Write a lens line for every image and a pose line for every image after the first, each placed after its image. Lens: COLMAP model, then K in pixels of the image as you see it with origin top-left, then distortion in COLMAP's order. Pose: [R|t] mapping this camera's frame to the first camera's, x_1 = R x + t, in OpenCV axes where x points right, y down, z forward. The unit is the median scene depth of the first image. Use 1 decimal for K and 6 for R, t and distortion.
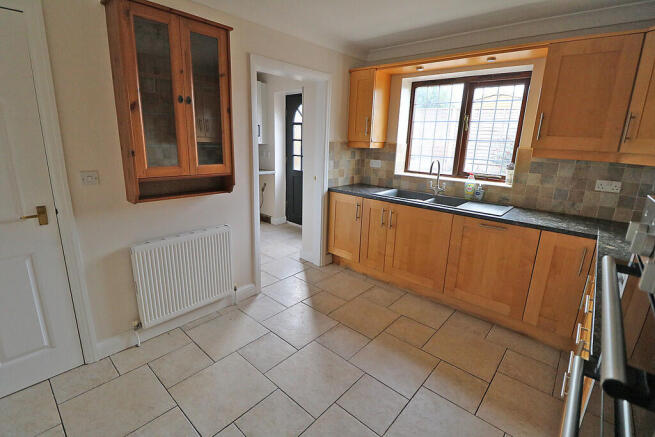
lens RADIAL K [[303.2, 0, 324.9], [0, 303.2, 211.8], [0, 0, 1]] dist [-0.000142, -0.011573]
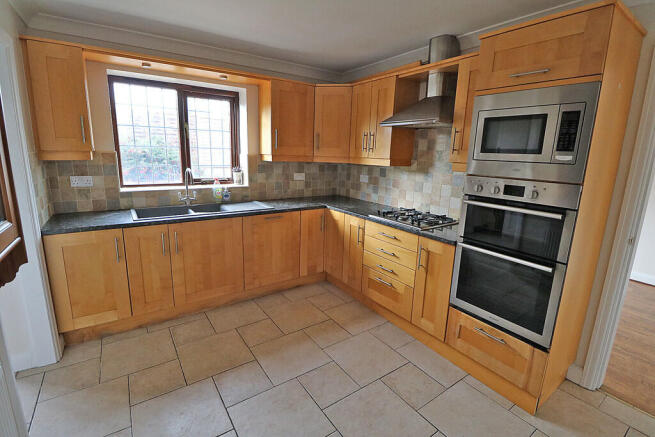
lens RADIAL K [[303.2, 0, 324.9], [0, 303.2, 211.8], [0, 0, 1]] dist [-0.000142, -0.011573]
pose [[0.238379, -0.214248, 0.947245, -0.500278], [0.207585, 0.964062, 0.165812, -0.119527], [-0.948728, 0.157108, 0.274287, 0.378430]]
